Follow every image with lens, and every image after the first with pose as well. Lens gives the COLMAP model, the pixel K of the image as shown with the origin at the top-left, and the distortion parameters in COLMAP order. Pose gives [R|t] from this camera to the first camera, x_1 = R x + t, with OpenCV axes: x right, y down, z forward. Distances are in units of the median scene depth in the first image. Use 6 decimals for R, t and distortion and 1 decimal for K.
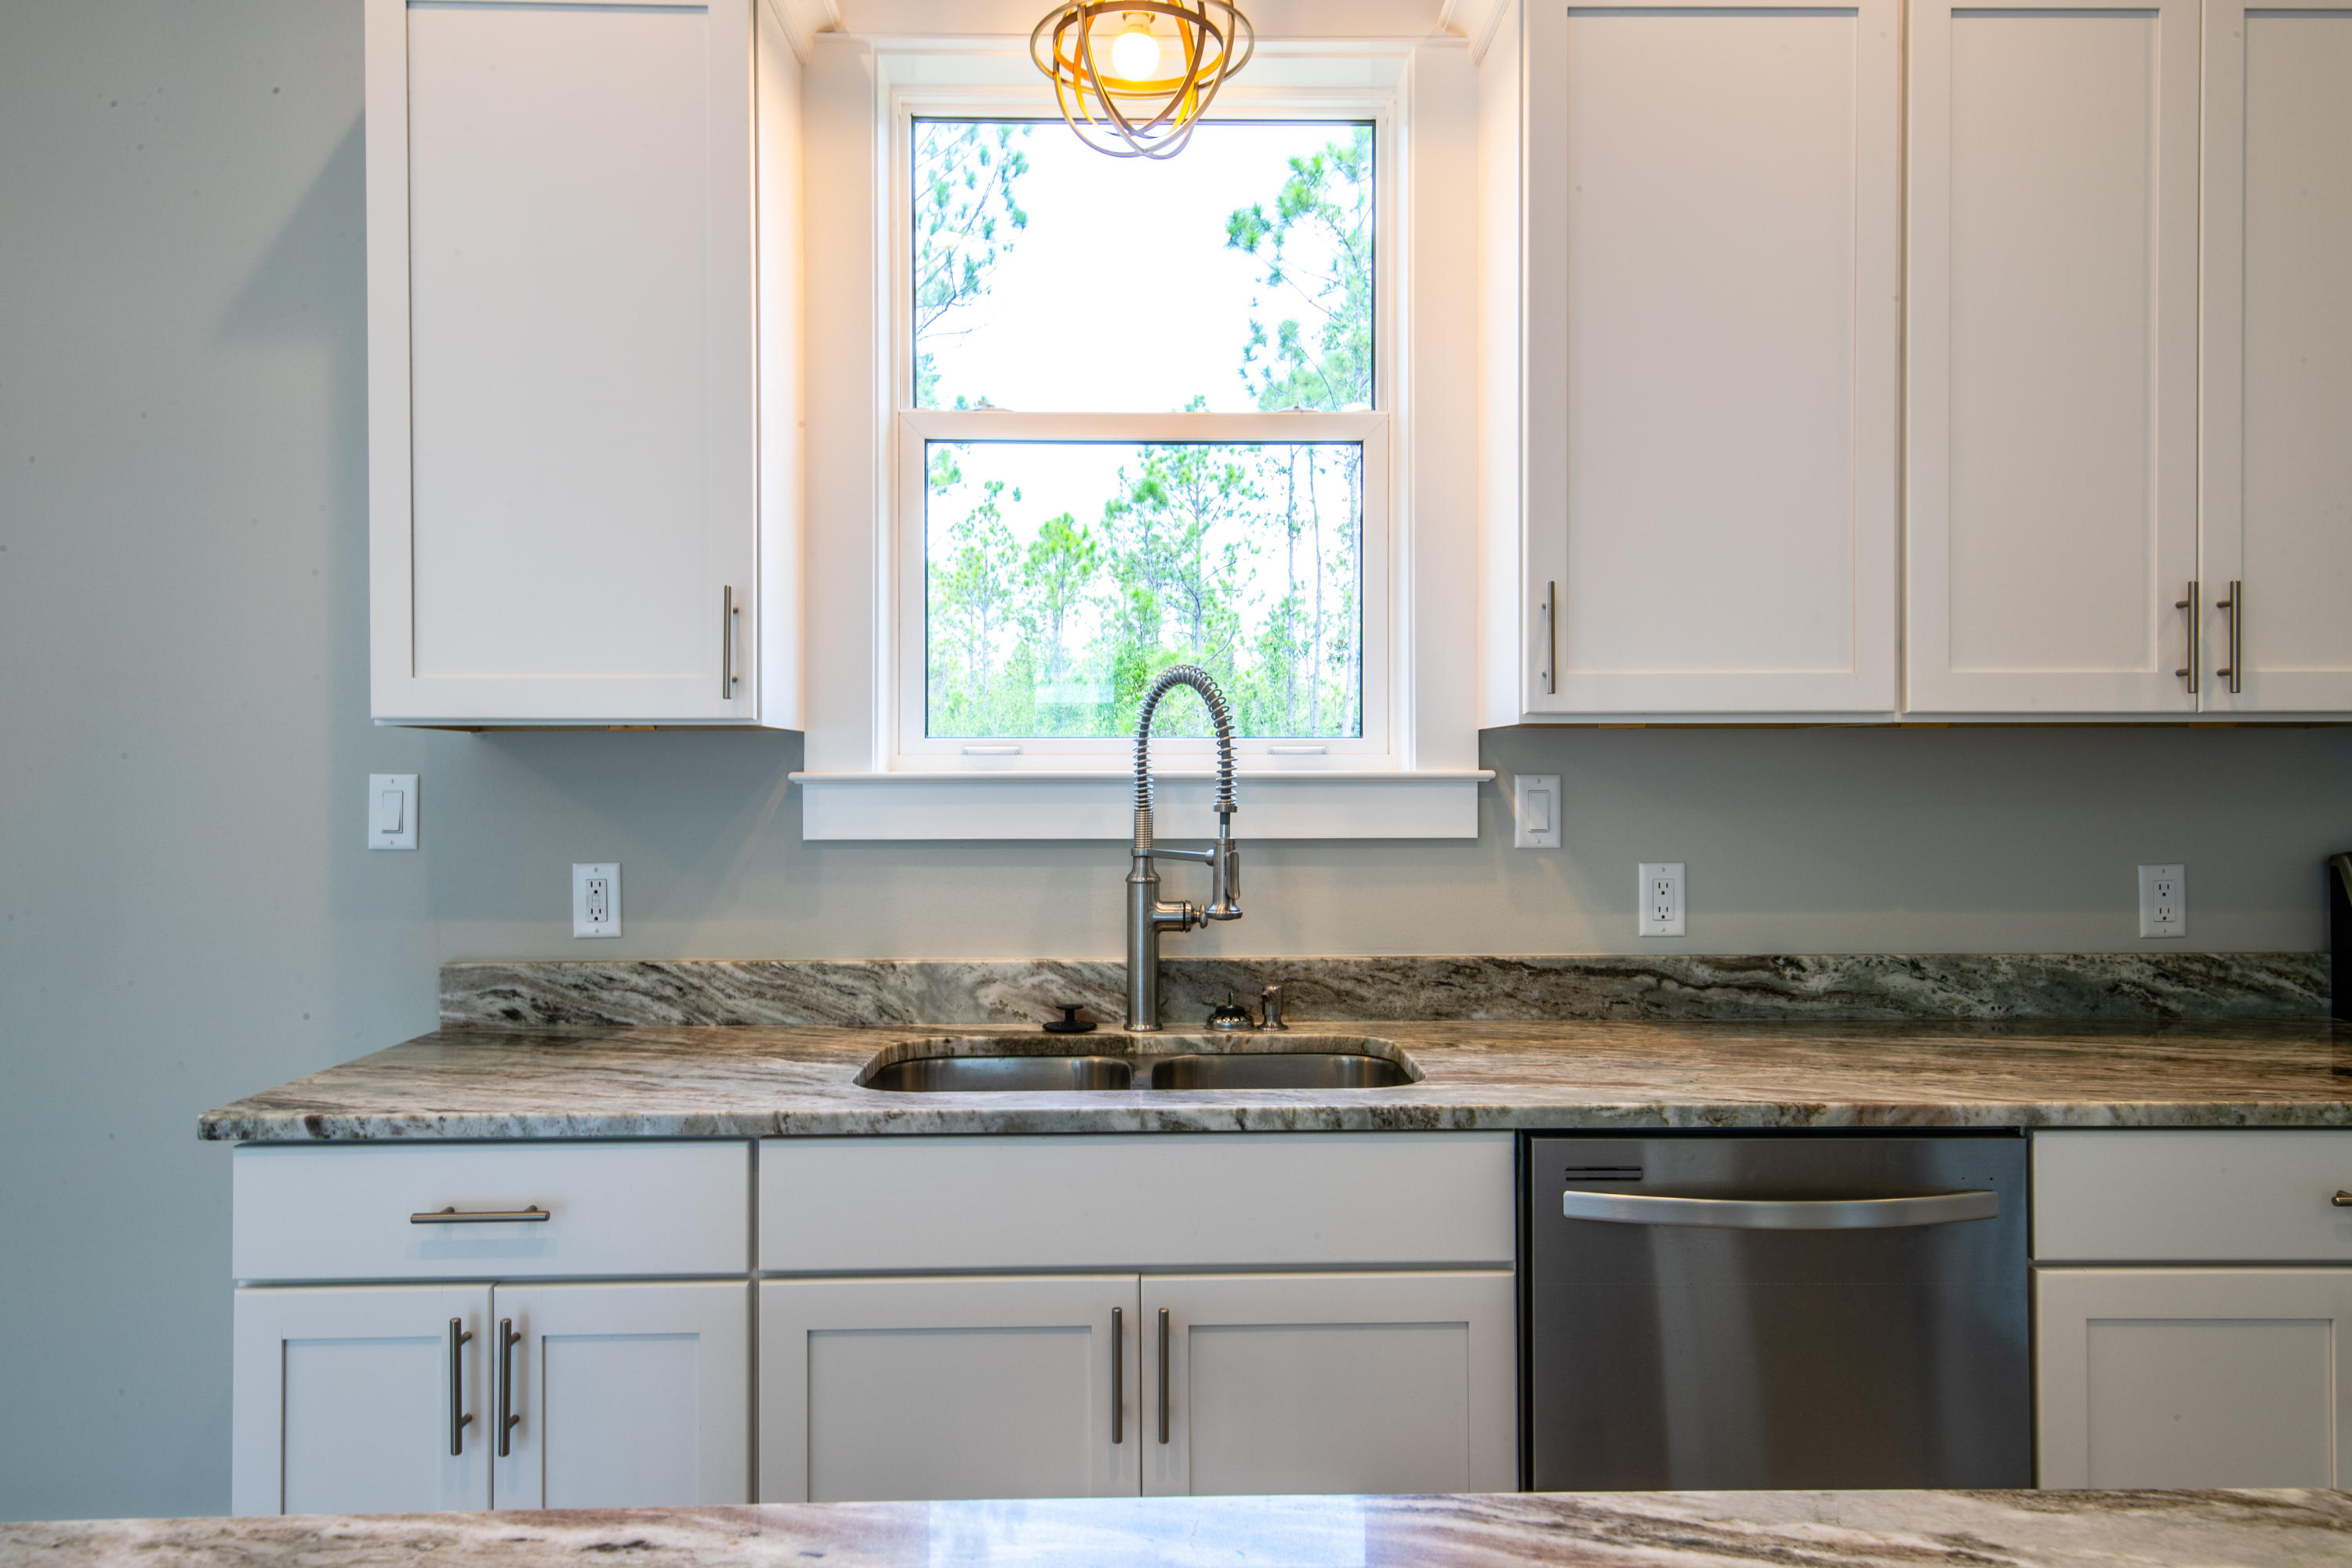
lens RADIAL K [[1535.5, 0, 1182.5], [0, 1535.5, 777.4], [0, 0, 1]] dist [0.030820, -0.005700]
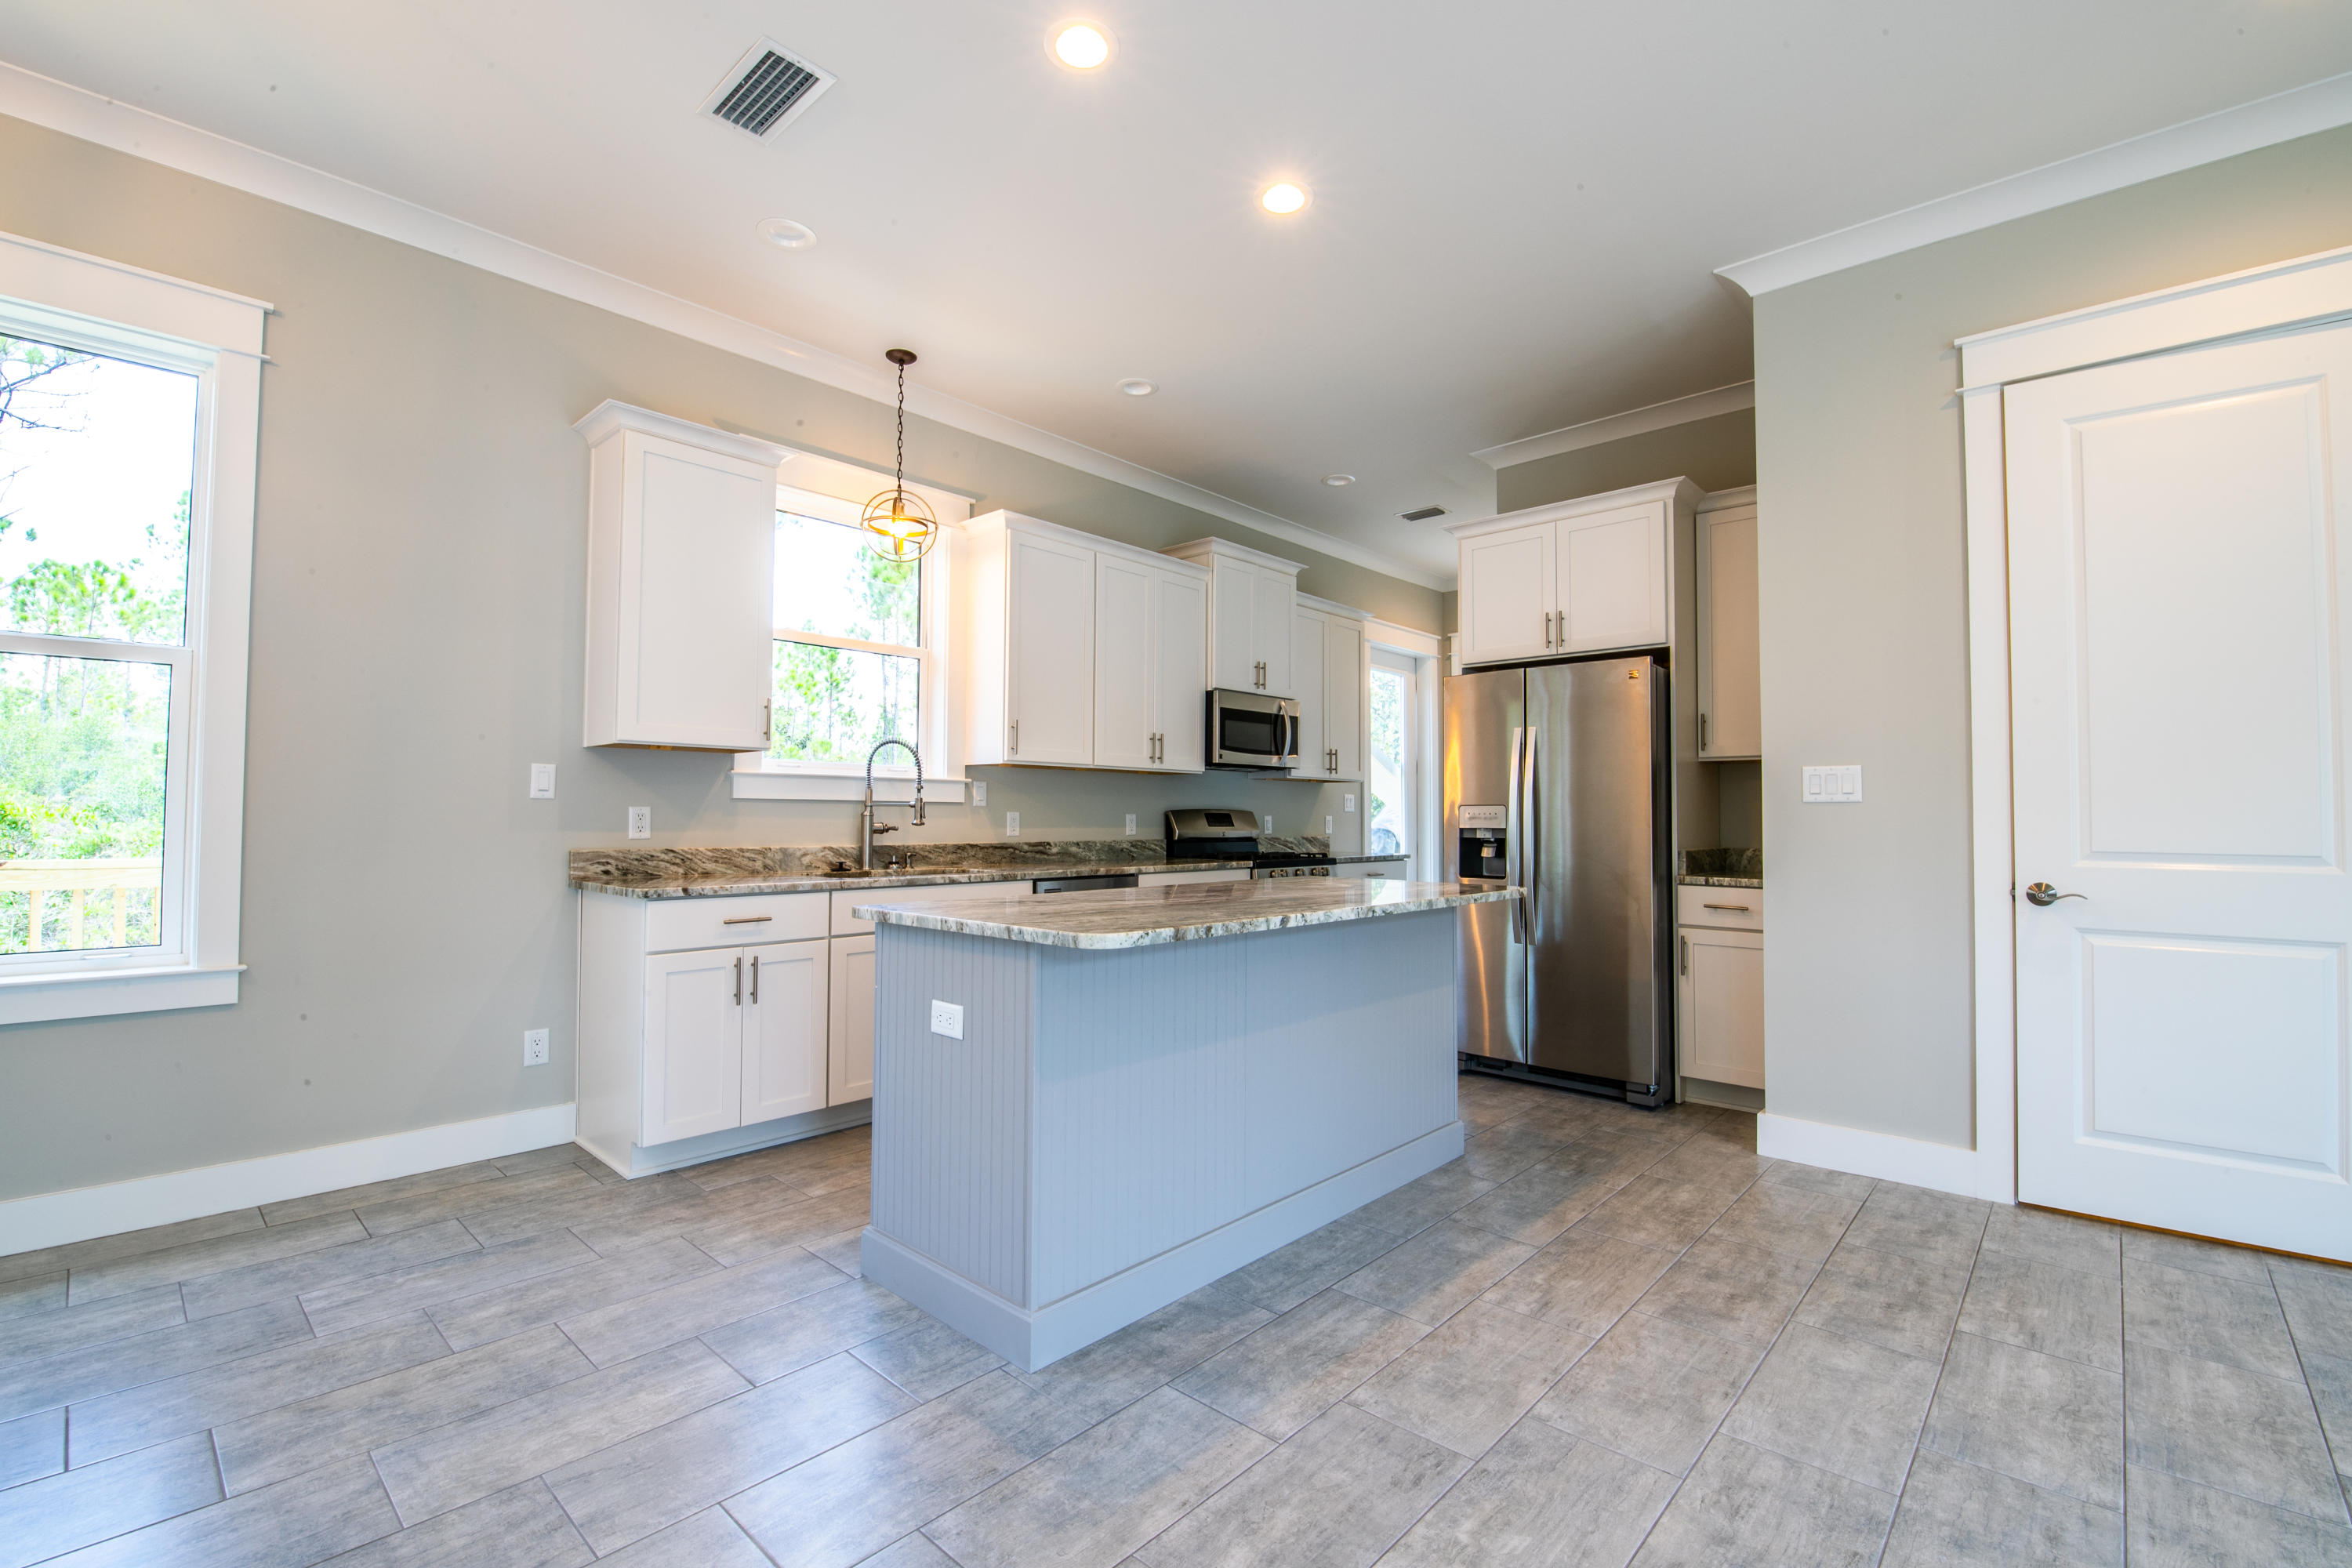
lens RADIAL K [[1016.6, 0, 1181.3], [0, 1016.6, 780.9], [0, 0, 1]] dist [-0.001684, -0.010874]
pose [[0.691434, 0.032130, 0.721725, -0.917123], [-0.007889, 0.999287, -0.036929, 0.067157], [-0.722396, 0.019841, 0.691194, -0.625804]]
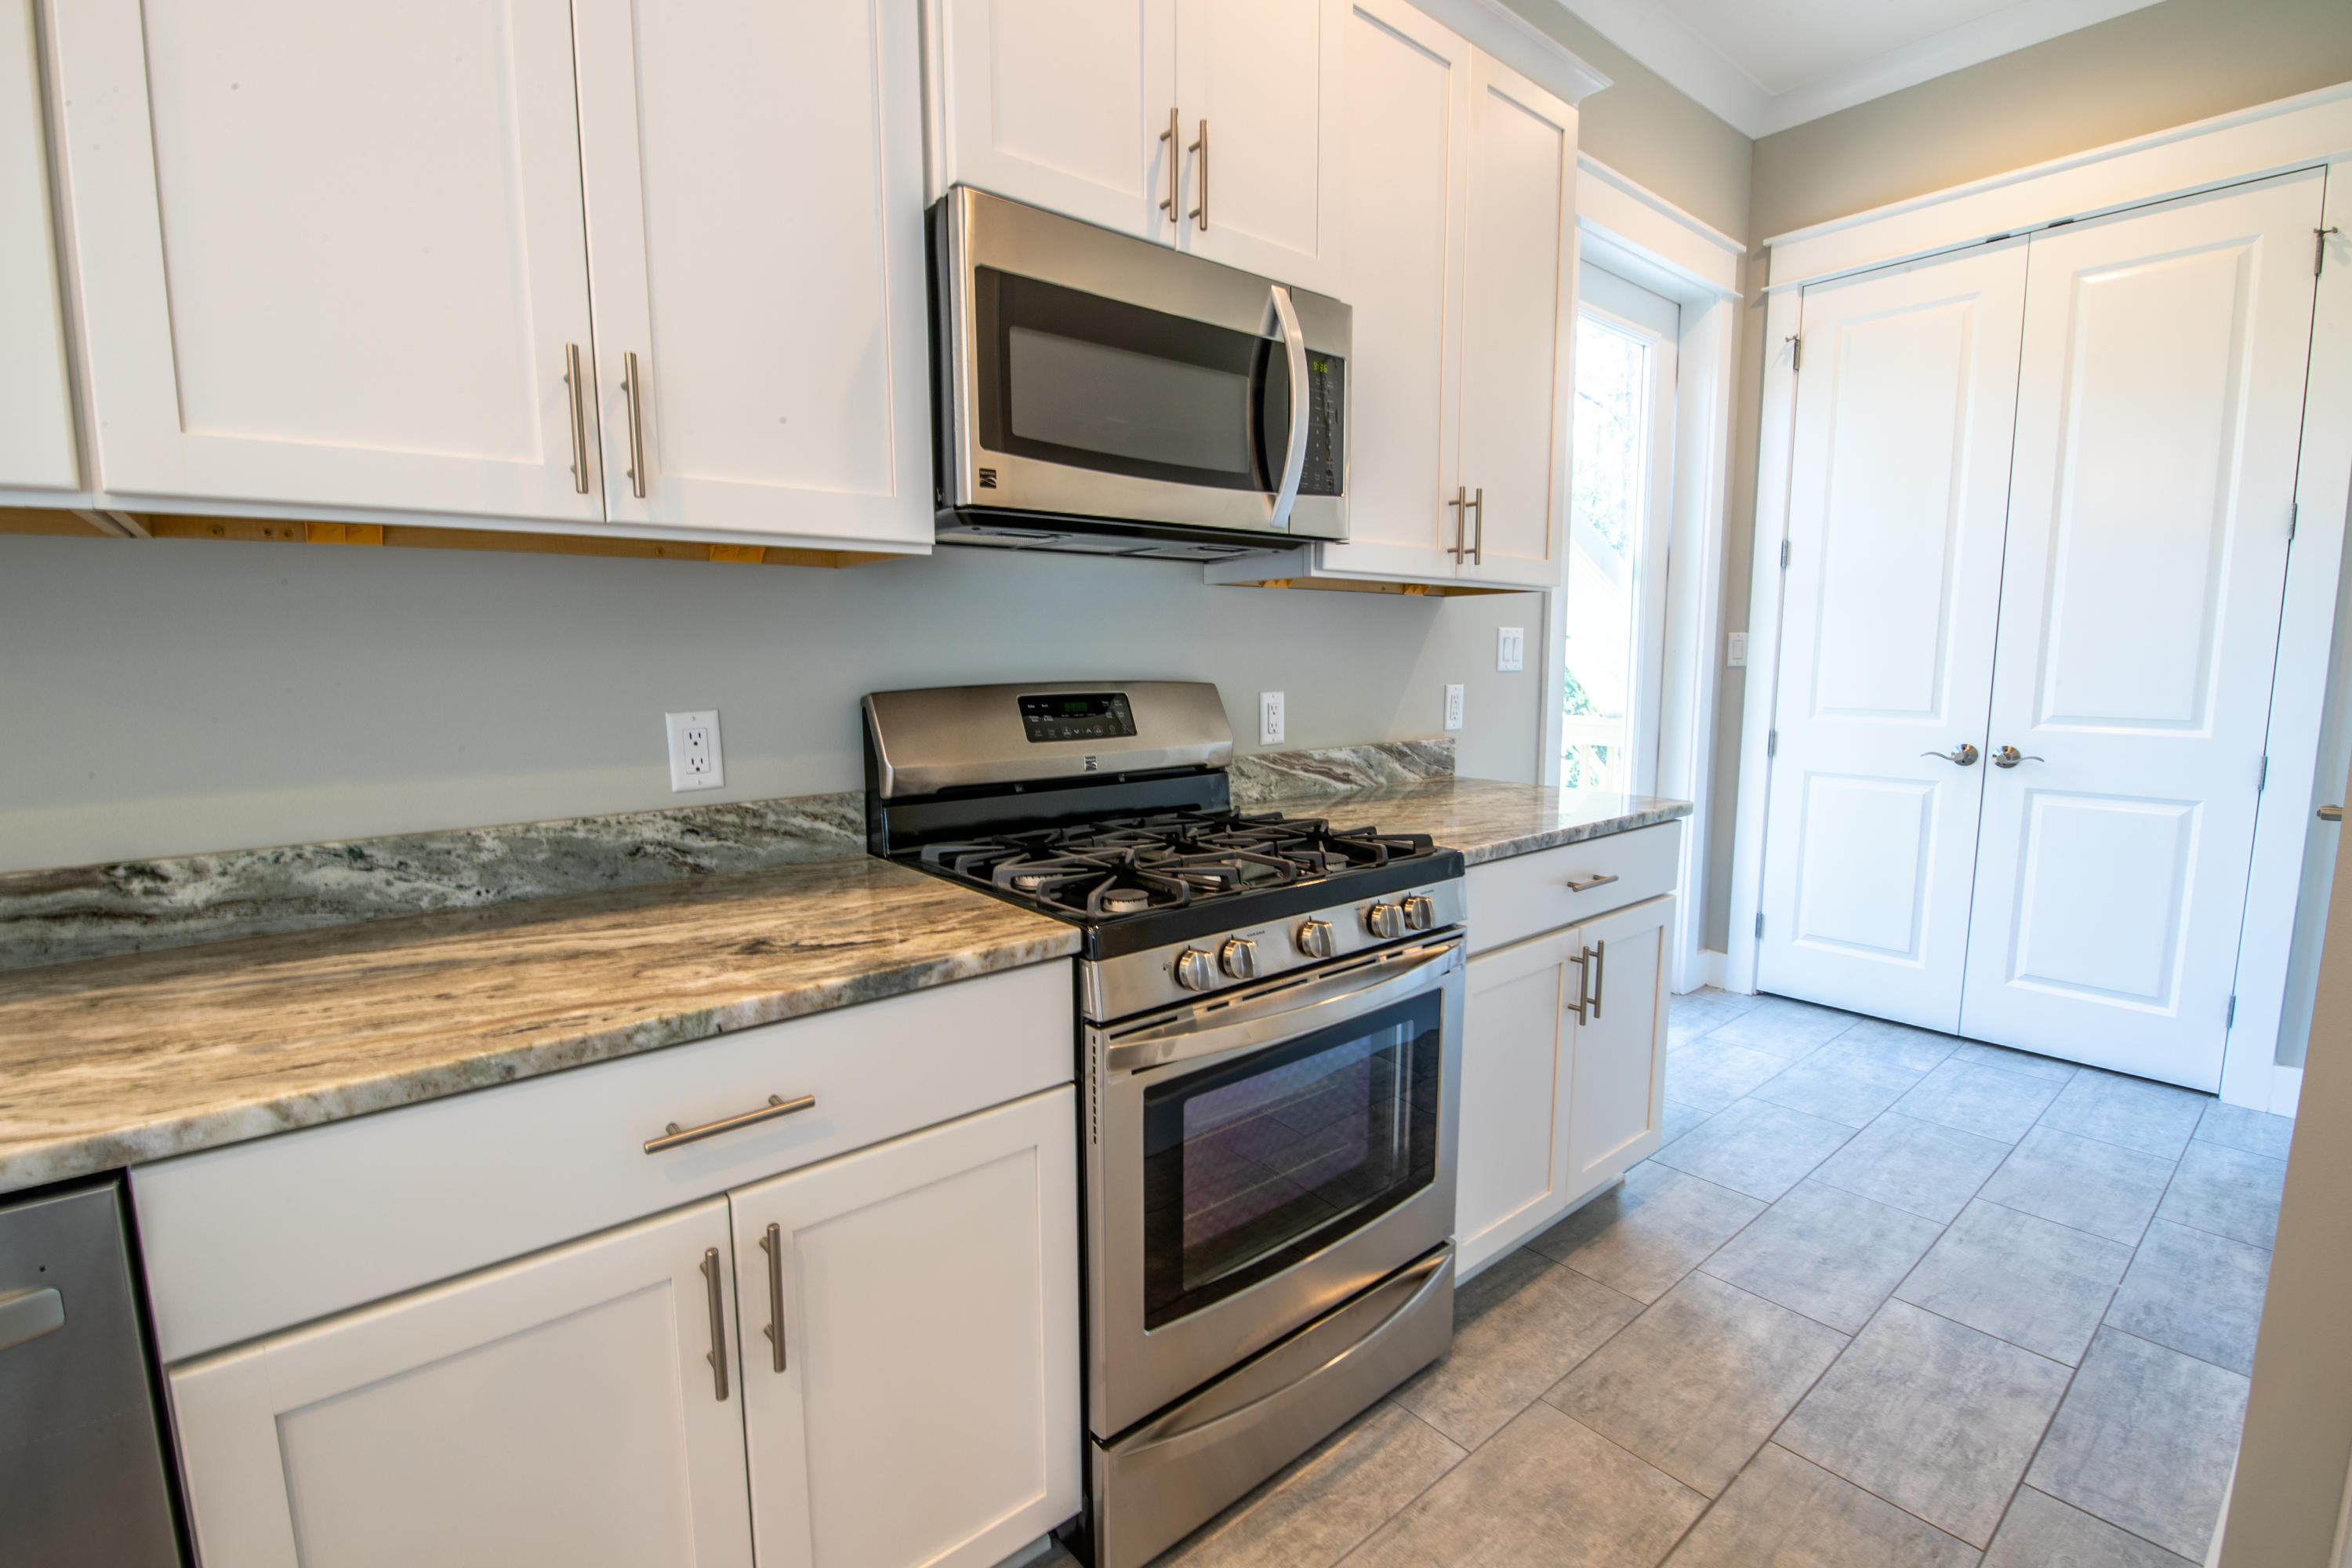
lens RADIAL K [[1040.5, 0, 1170.5], [0, 1040.5, 790.8], [0, 0, 1]] dist [0.000550, -0.011894]
pose [[0.785986, -0.084231, 0.612480, 0.484091], [0.004756, 0.991470, 0.130249, 0.024337], [-0.618226, -0.099461, 0.779682, 0.346264]]
